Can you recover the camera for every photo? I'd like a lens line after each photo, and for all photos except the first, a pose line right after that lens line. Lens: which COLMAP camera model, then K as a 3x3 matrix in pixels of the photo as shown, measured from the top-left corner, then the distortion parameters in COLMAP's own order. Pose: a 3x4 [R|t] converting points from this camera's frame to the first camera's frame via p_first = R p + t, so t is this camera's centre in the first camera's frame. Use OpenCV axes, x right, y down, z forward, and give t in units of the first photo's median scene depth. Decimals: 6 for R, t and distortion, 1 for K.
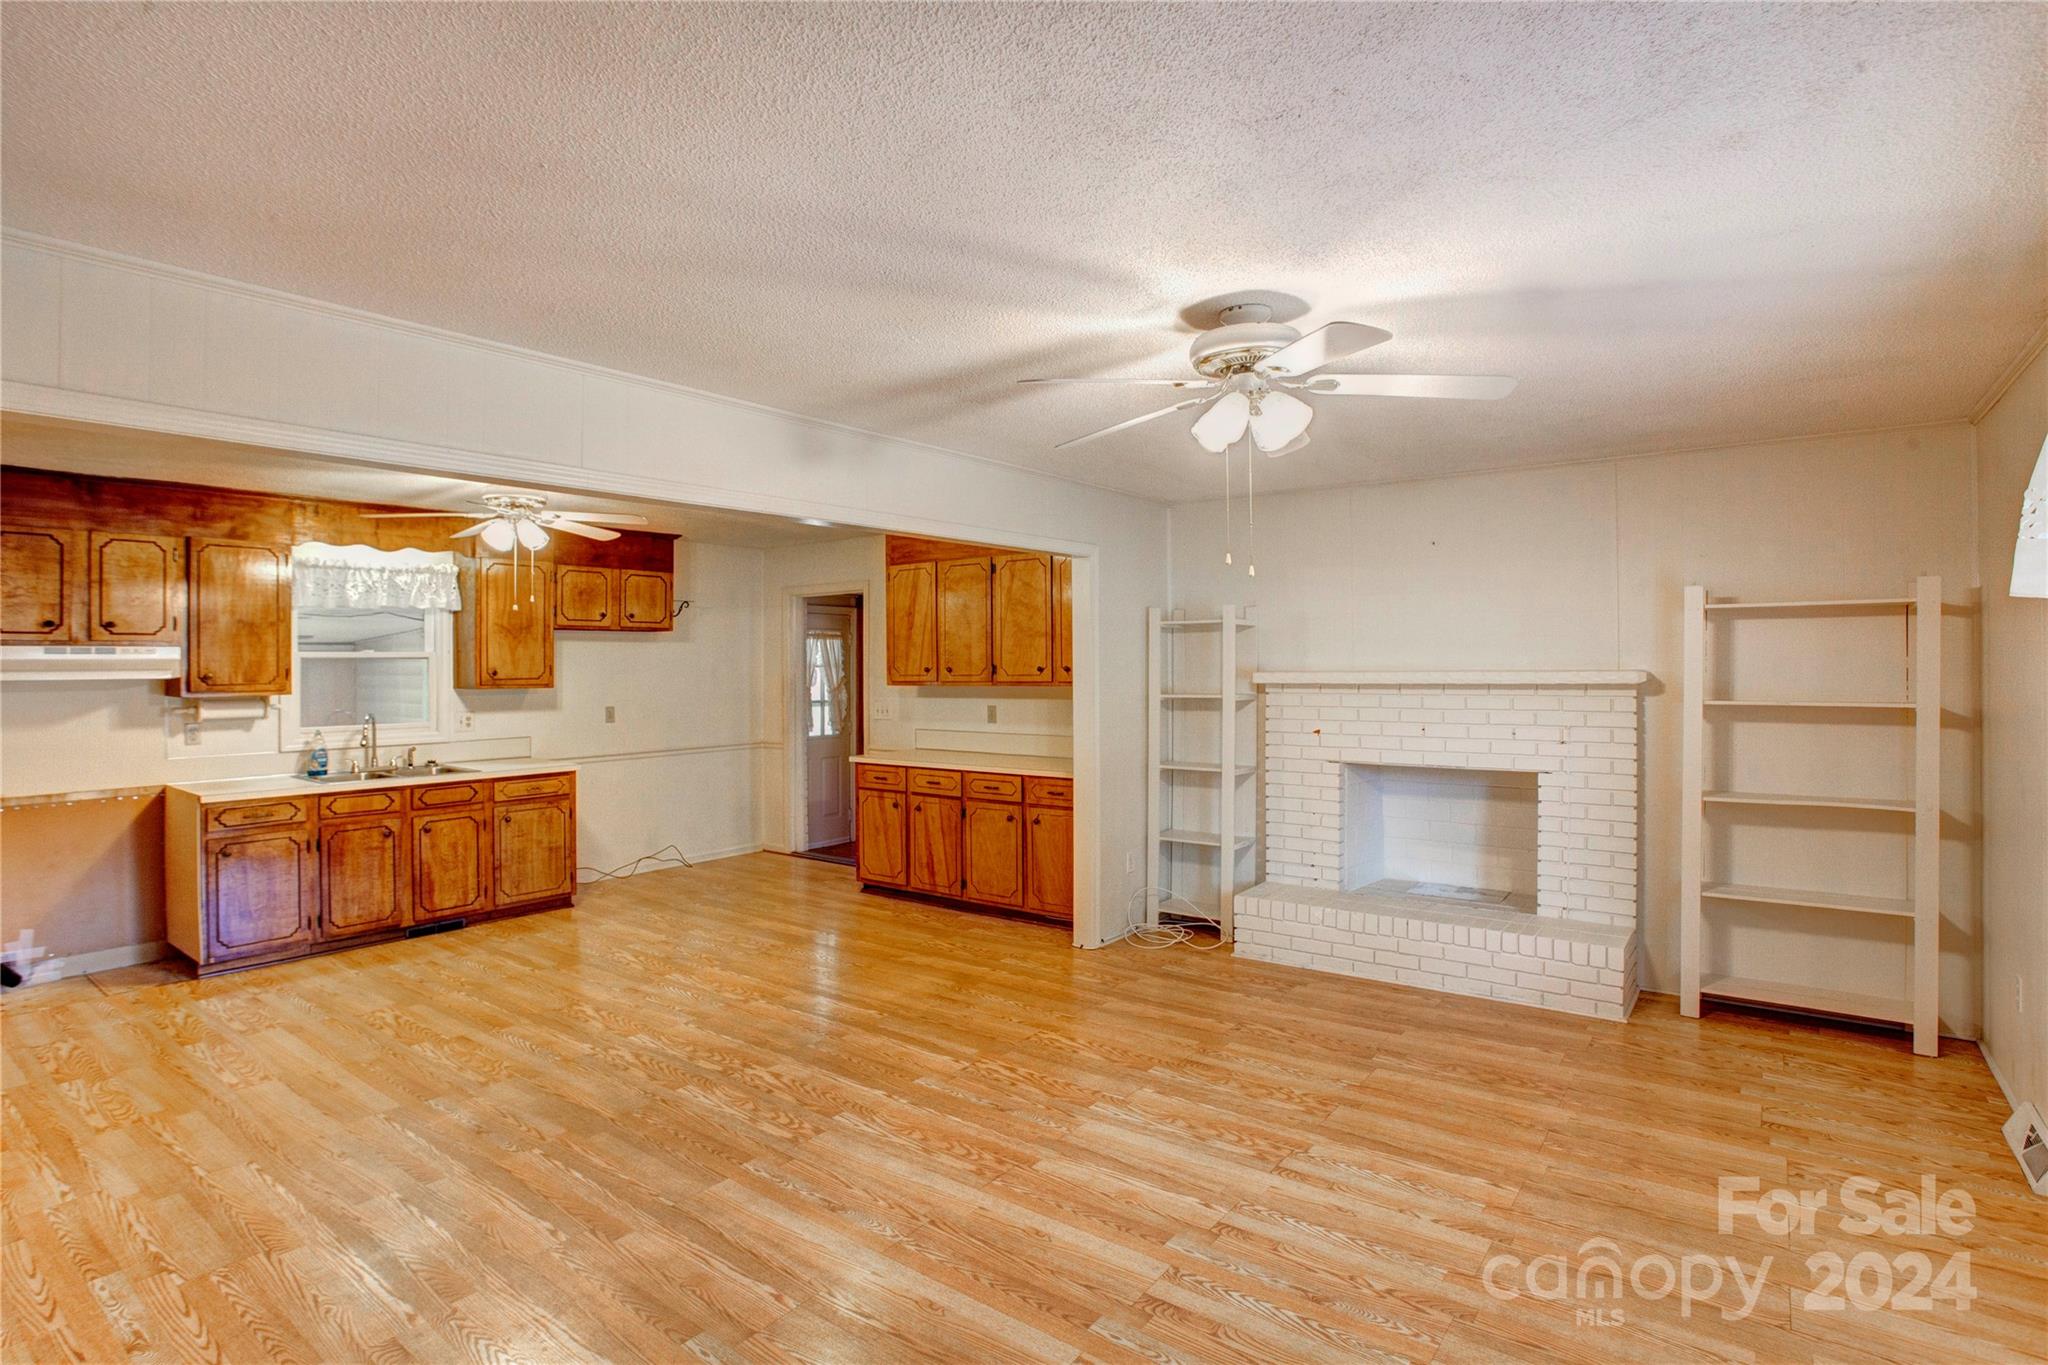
lens RADIAL K [[1021.2, 0, 1032.0], [0, 1021.2, 659.2], [0, 0, 1]] dist [-0.068535, 0.027485]
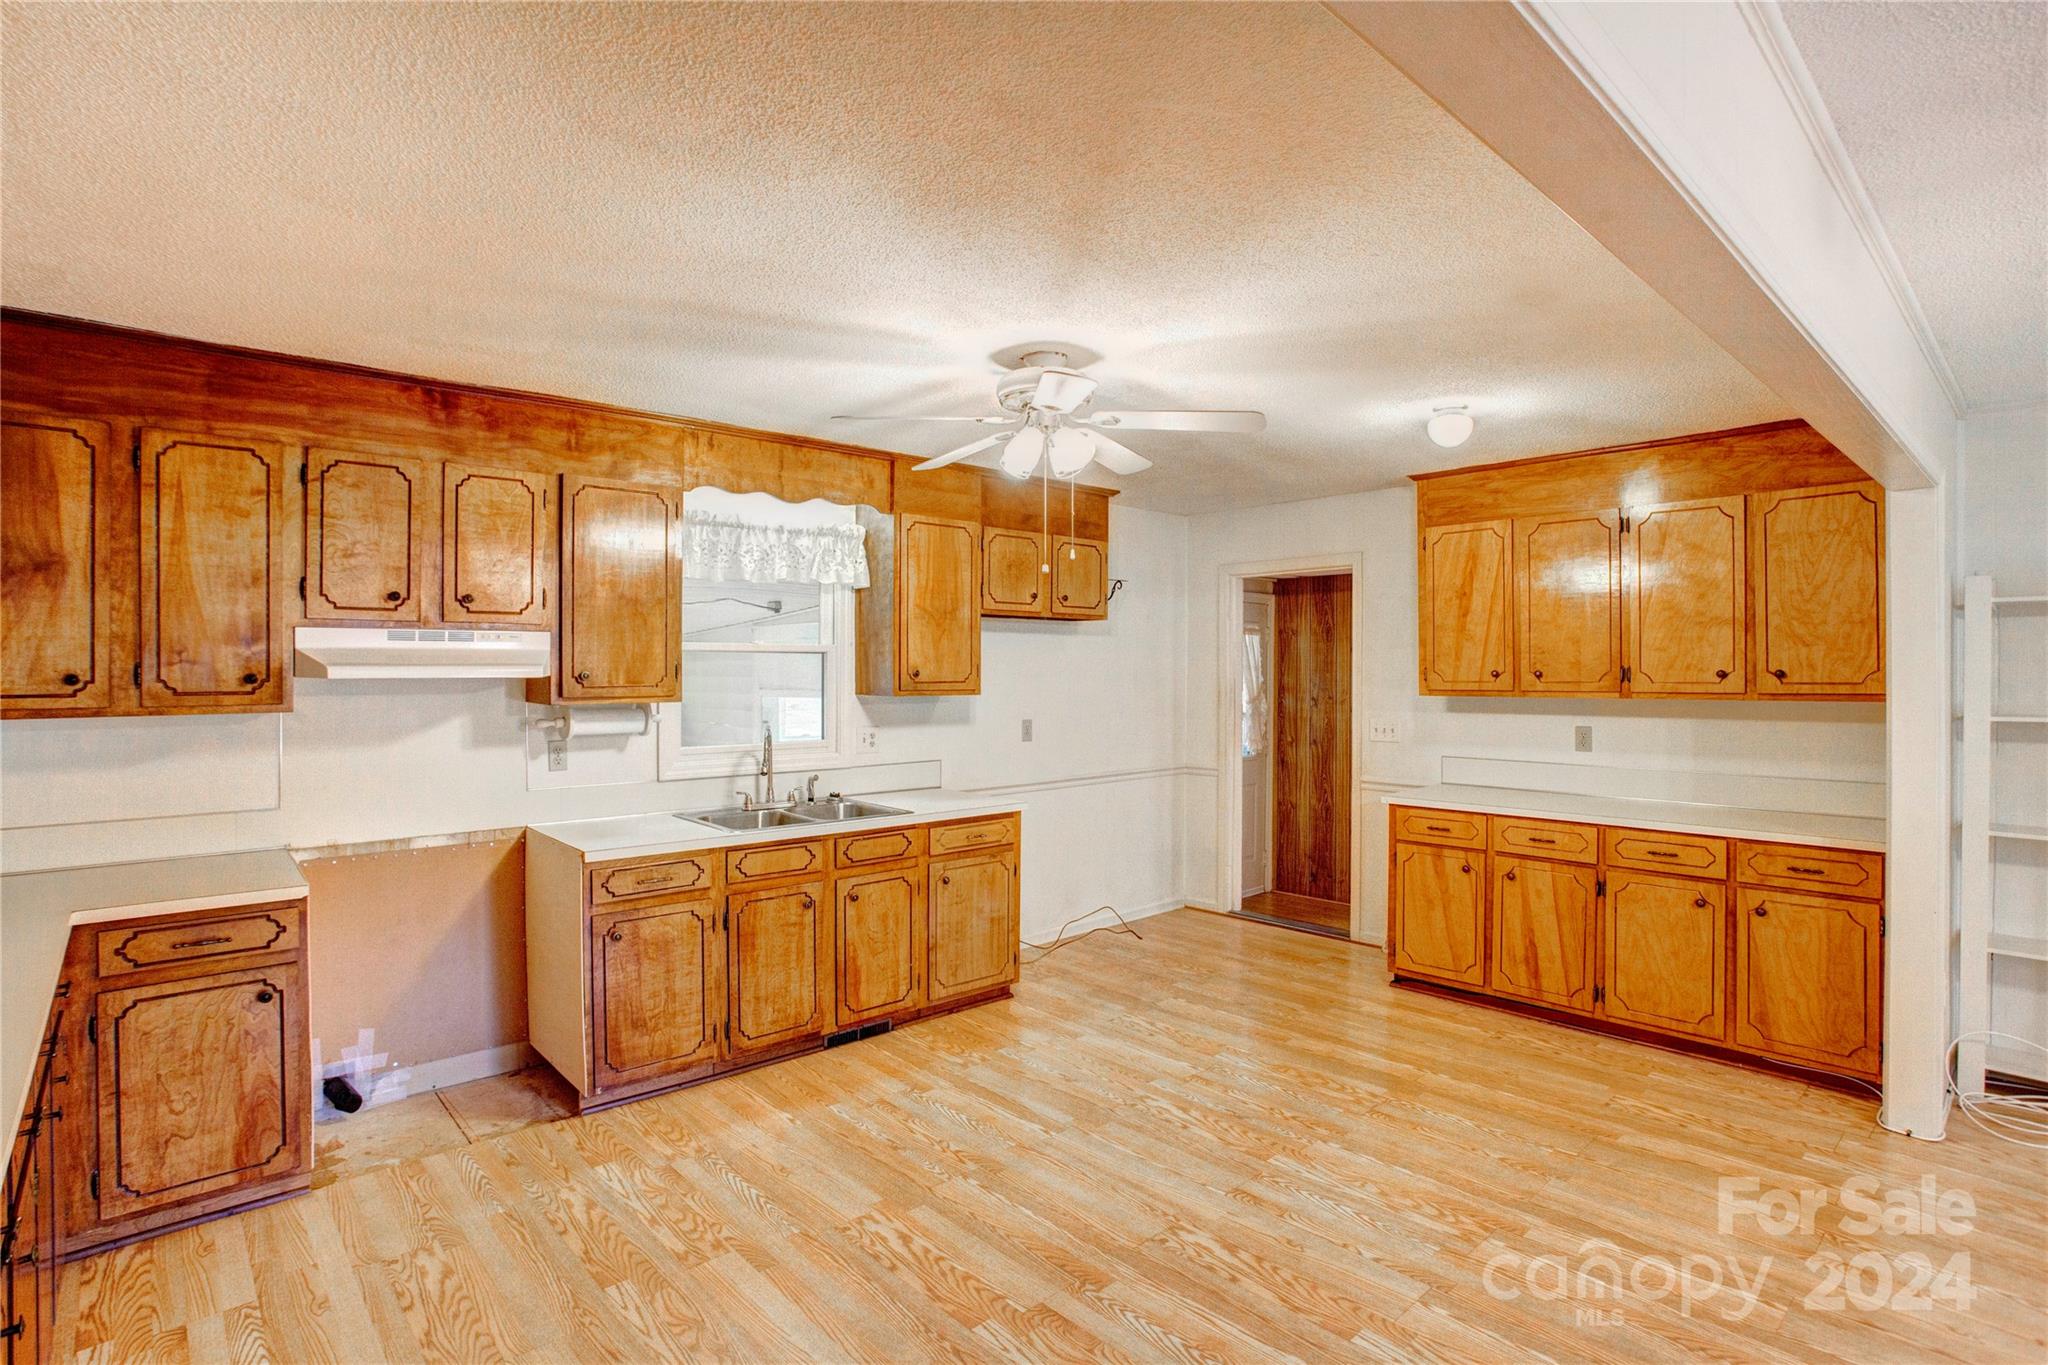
lens RADIAL K [[1022.3, 0, 1019.0], [0, 1022.3, 670.5], [0, 0, 1]] dist [-0.078628, 0.033833]
pose [[0.981119, 0.007017, -0.193277, -0.383089], [-0.005948, 0.999964, 0.006115, 0.007760], [0.193312, -0.004850, 0.981125, 0.348836]]
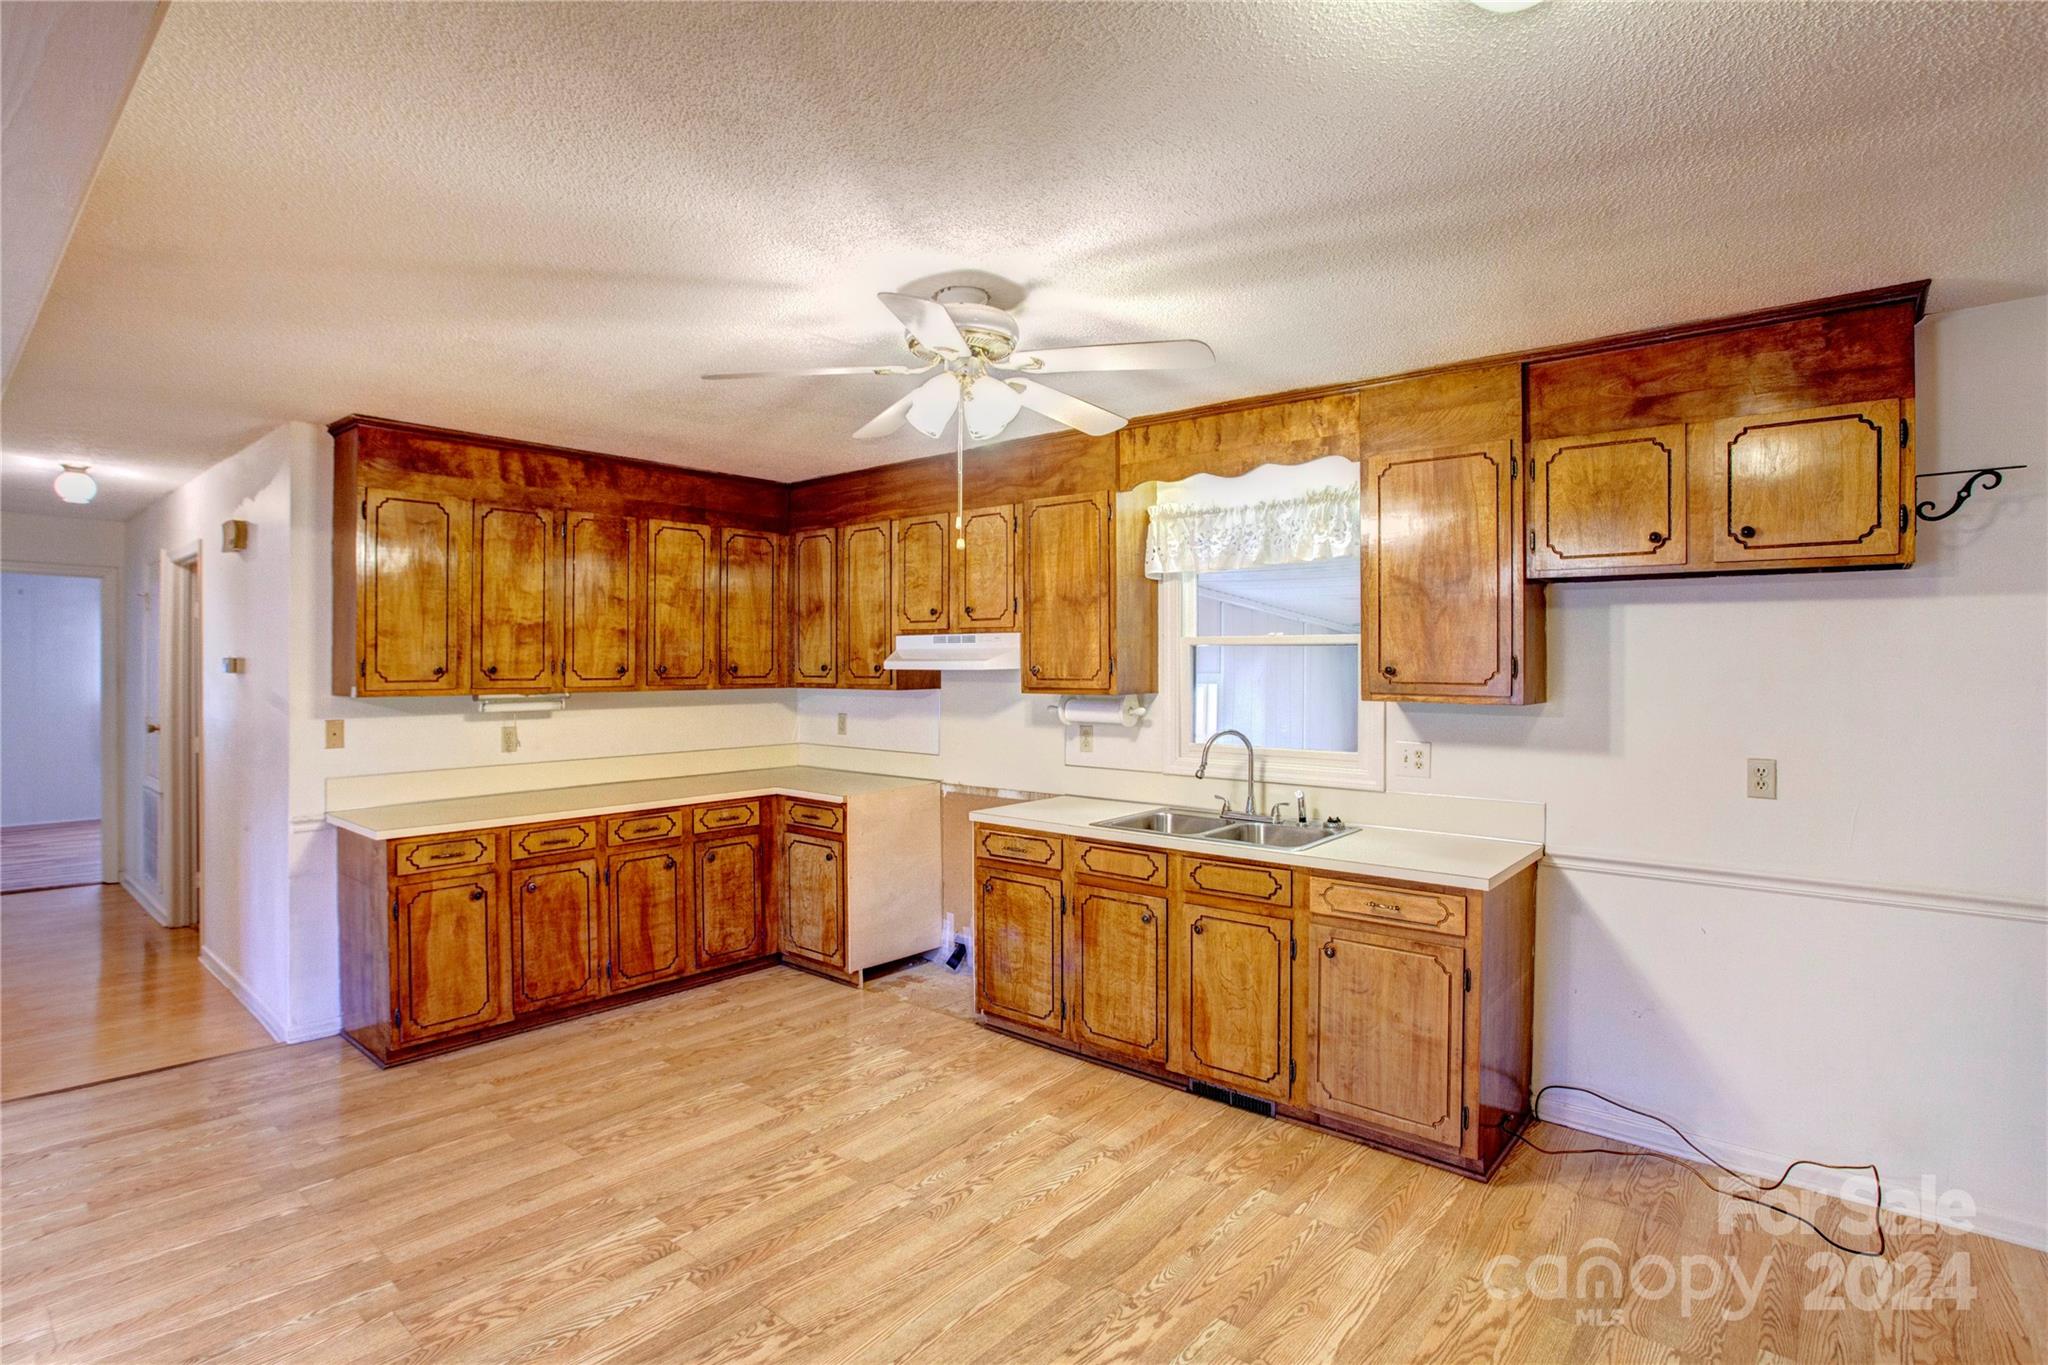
lens RADIAL K [[1045.6, 0, 974.4], [0, 1045.6, 653.5], [0, 0, 1]] dist [-0.082974, 0.042306]
pose [[-0.100903, -0.001334, -0.994895, 0.031812], [0.001020, 0.999998, -0.001445, 0.006064], [0.994896, -0.001160, -0.100902, 0.999233]]
